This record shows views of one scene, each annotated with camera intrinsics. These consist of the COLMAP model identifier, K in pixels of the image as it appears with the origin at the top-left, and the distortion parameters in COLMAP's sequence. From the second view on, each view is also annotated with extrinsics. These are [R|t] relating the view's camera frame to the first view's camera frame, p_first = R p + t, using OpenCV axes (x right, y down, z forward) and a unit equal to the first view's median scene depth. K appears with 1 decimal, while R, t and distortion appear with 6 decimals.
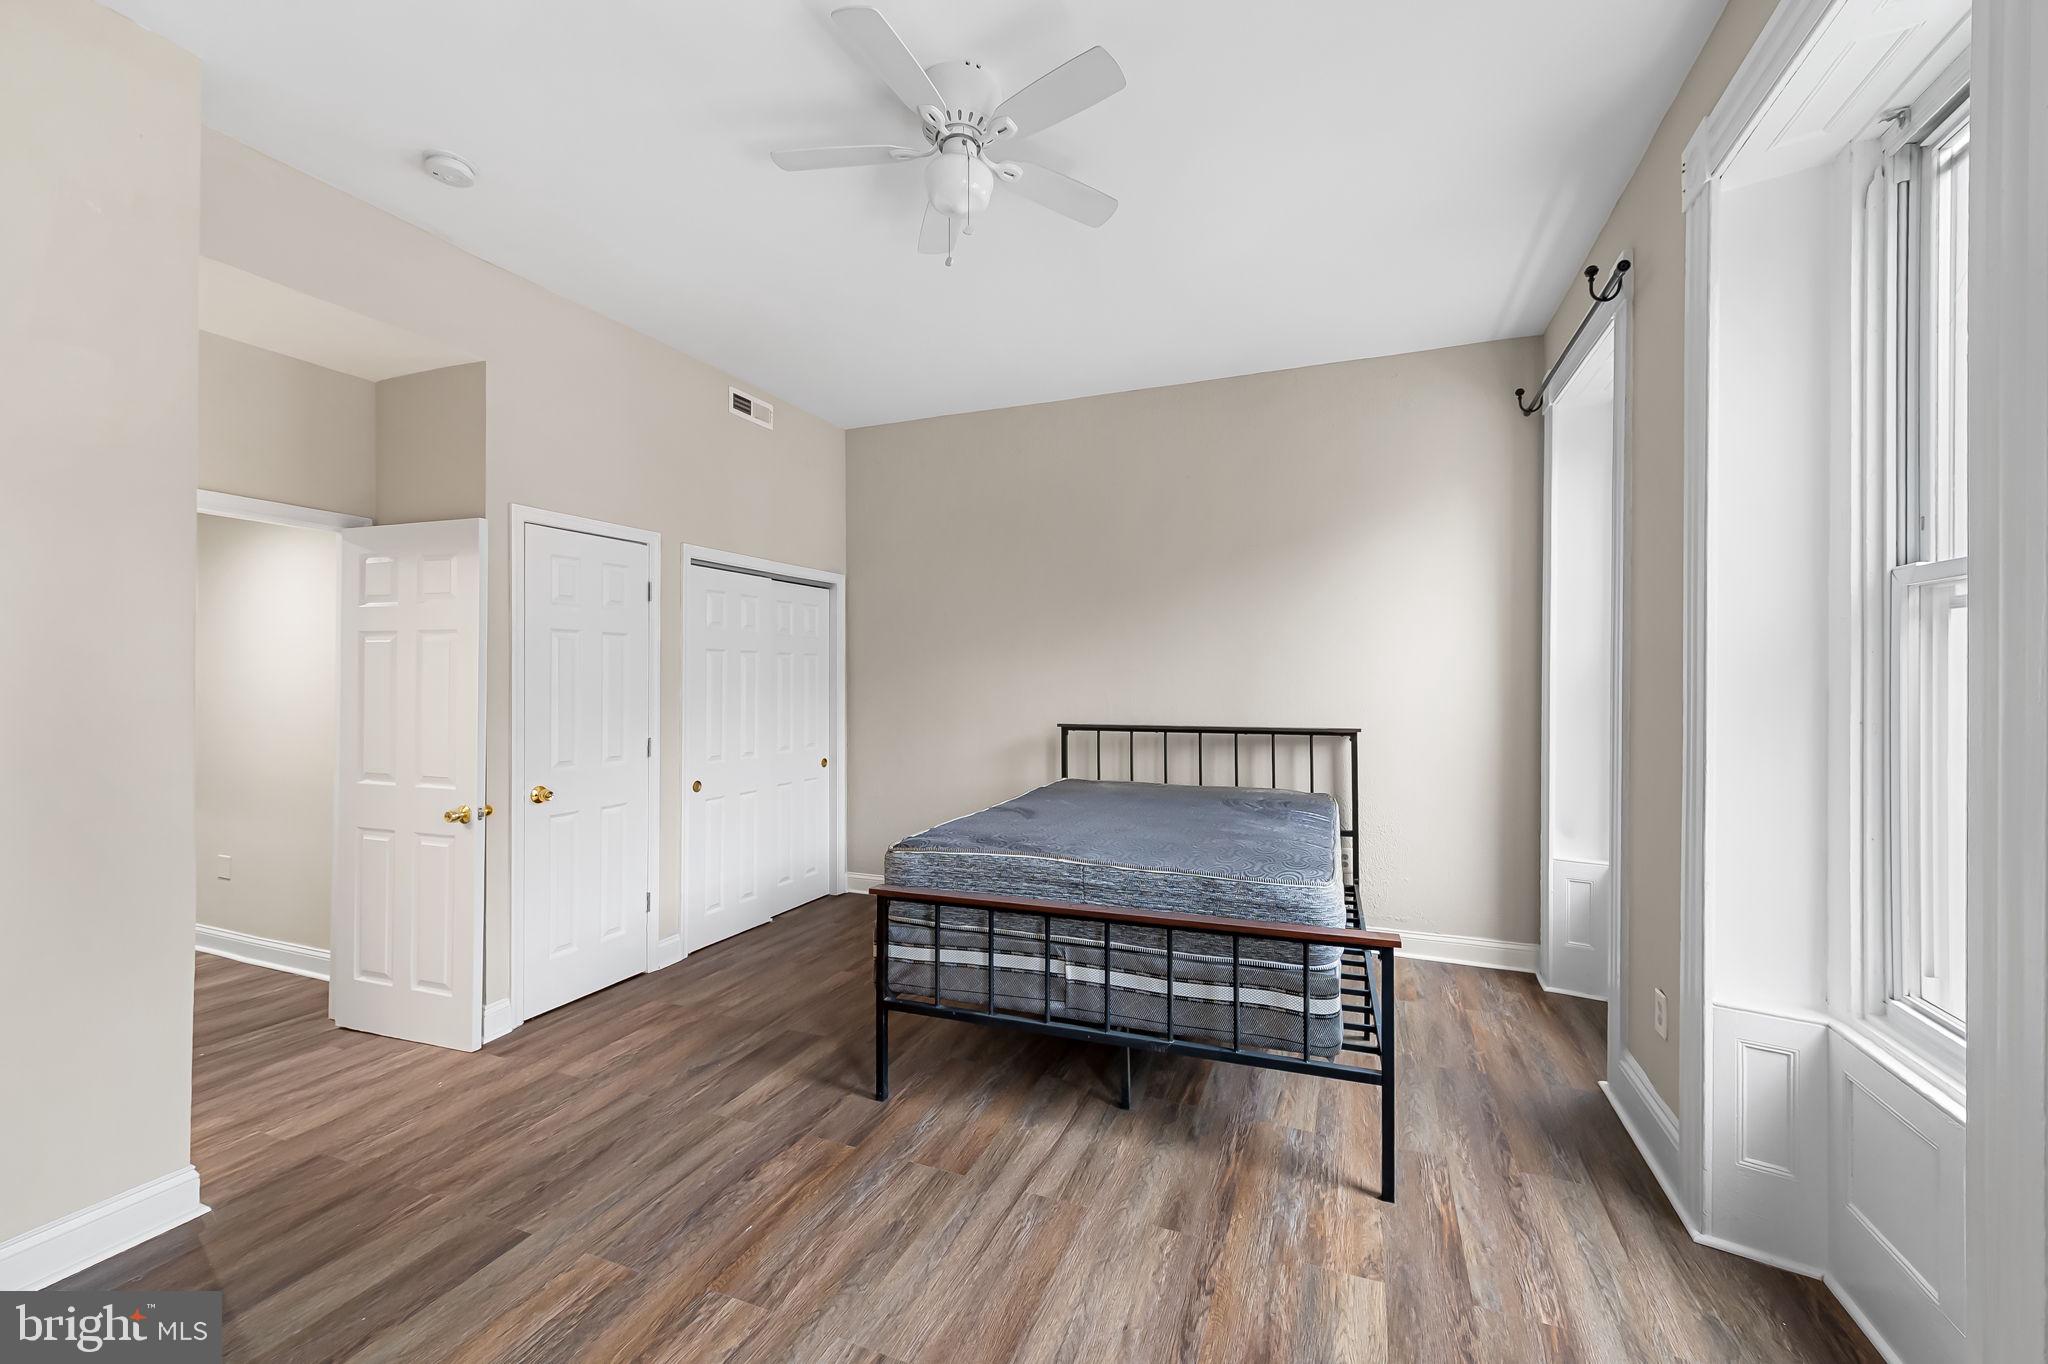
lens RADIAL K [[811.6, 0, 1016.5], [0, 811.6, 684.9], [0, 0, 1]] dist [0.000976, 0.000157]
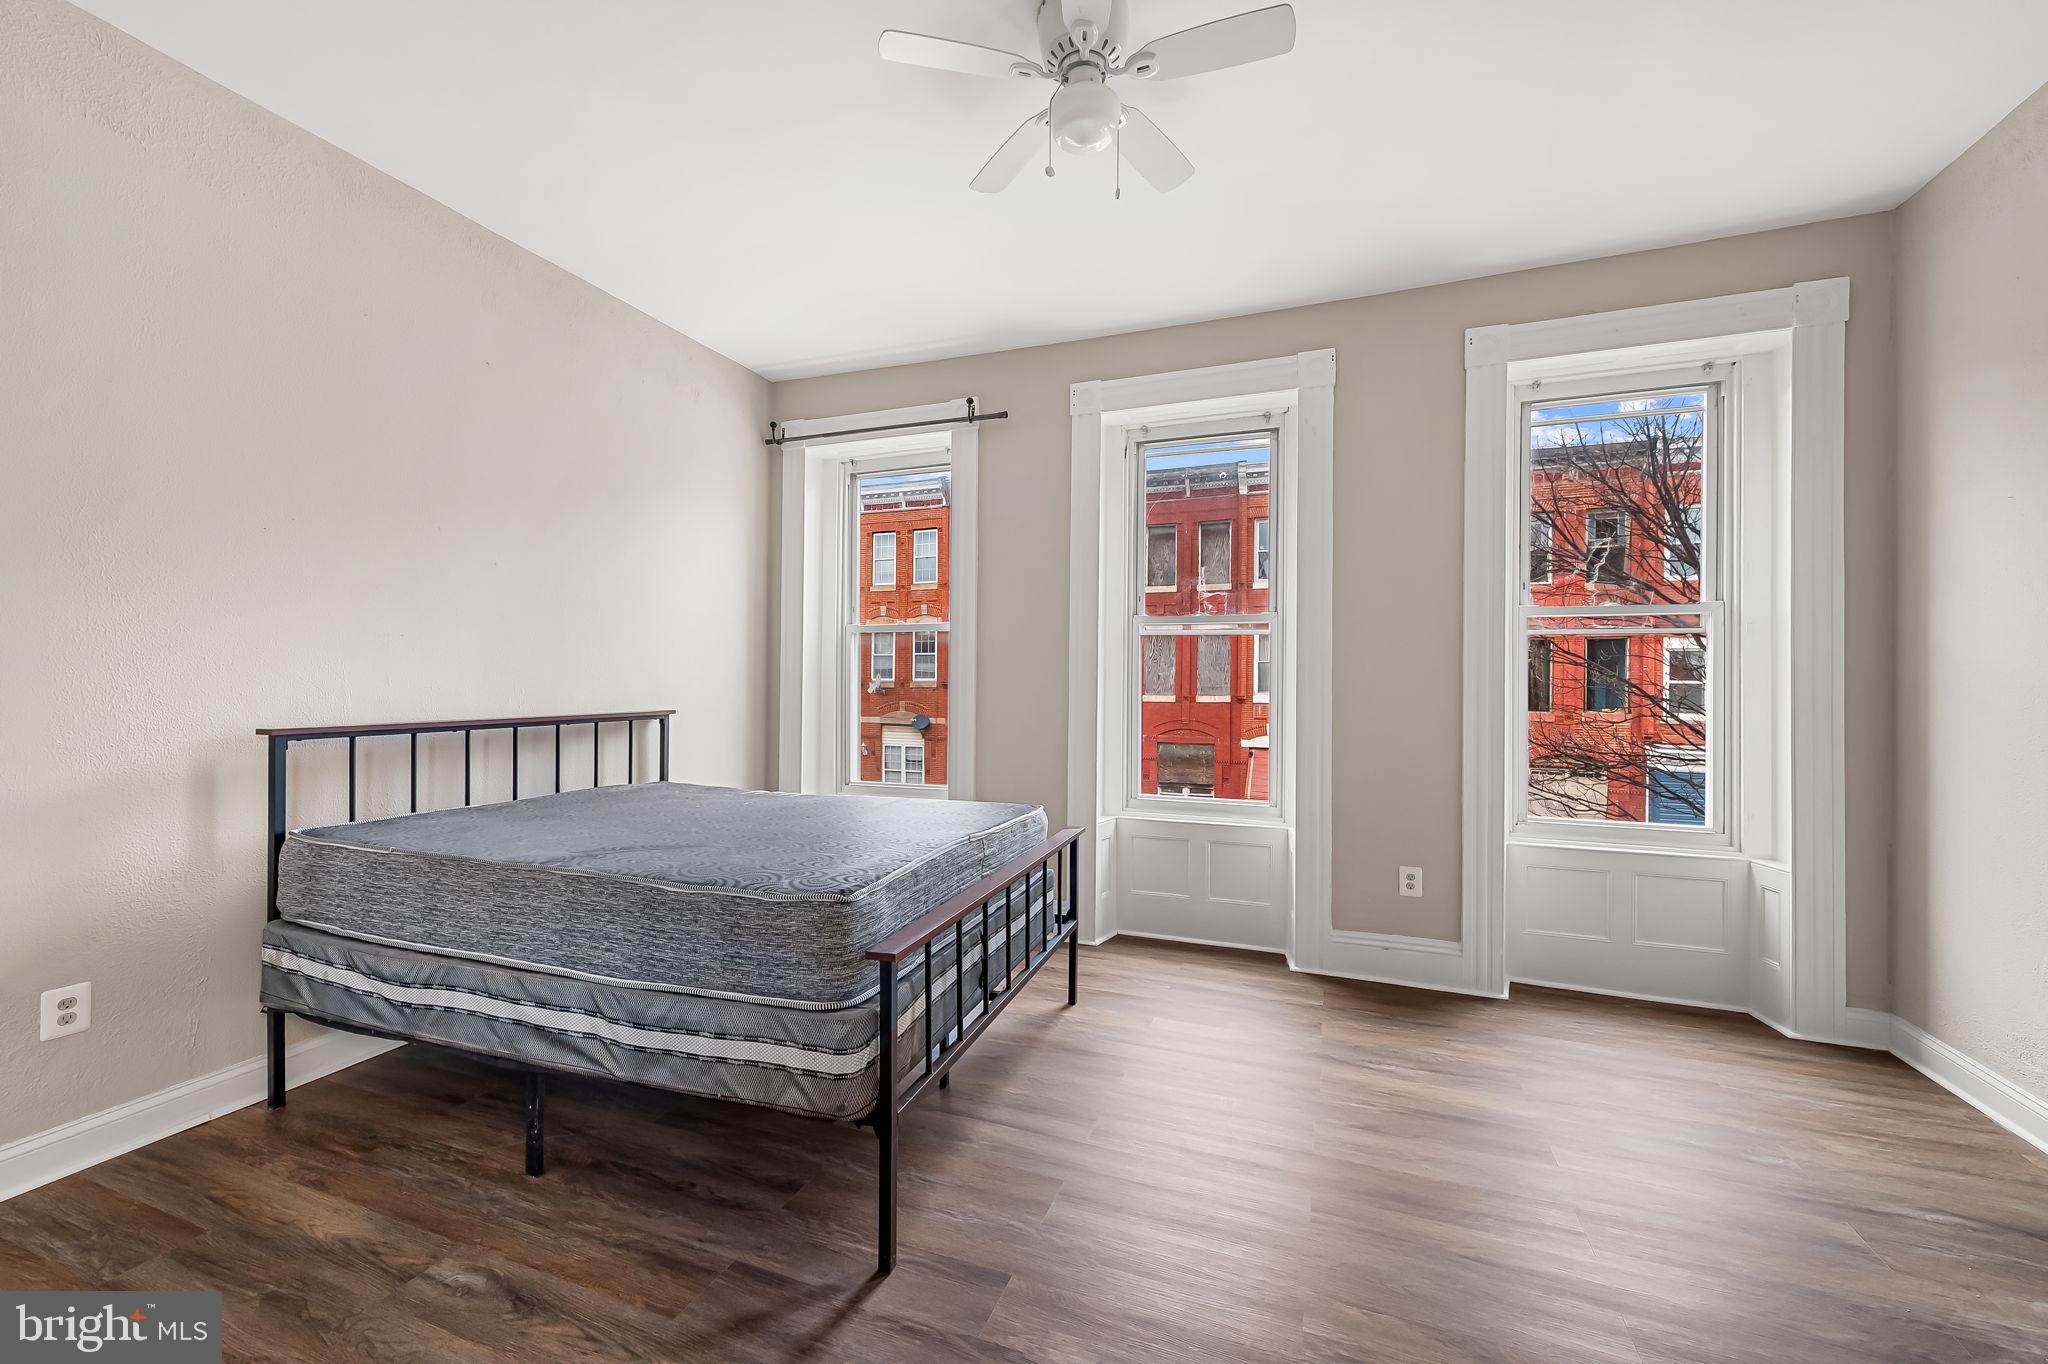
lens RADIAL K [[811.6, 0, 1018.3], [0, 811.6, 678.5], [0, 0, 1]] dist [0.000976, 0.000157]
pose [[-0.029665, 0.005756, 0.999543, -0.940018], [-0.001273, 0.999982, -0.005796, 0.033350], [-0.999559, -0.001445, -0.029657, 1.020420]]
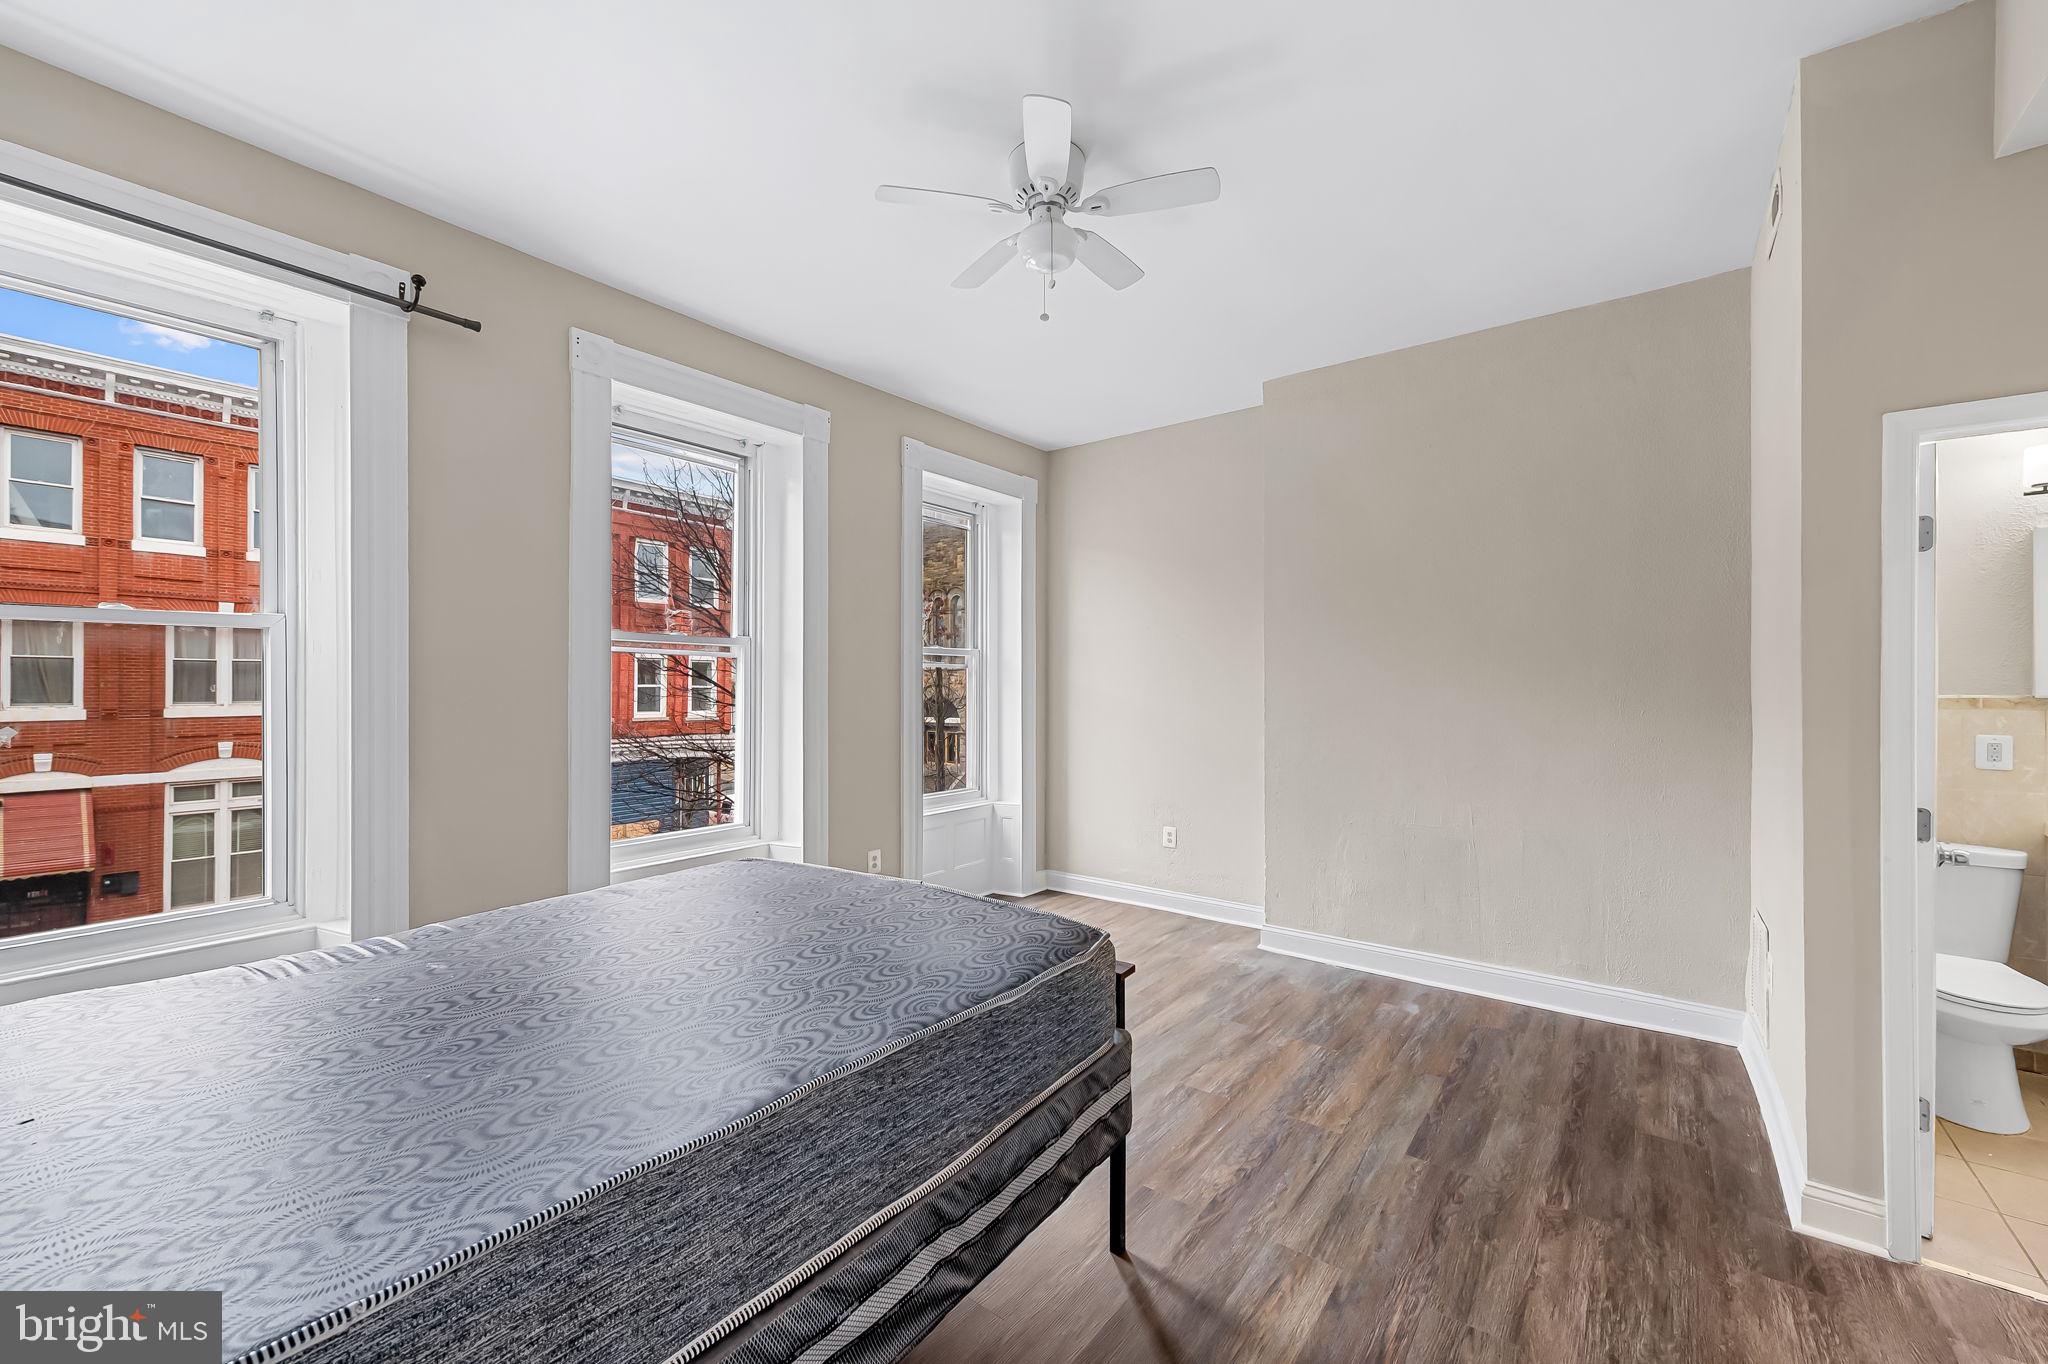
lens RADIAL K [[811.6, 0, 1029.3], [0, 811.6, 690.3], [0, 0, 1]] dist [0.000976, 0.000157]
pose [[-0.966311, -0.002800, 0.257363, -0.312457], [-0.000093, 0.999945, 0.010530, -0.015157], [-0.257378, 0.010151, -0.966257, 1.946625]]
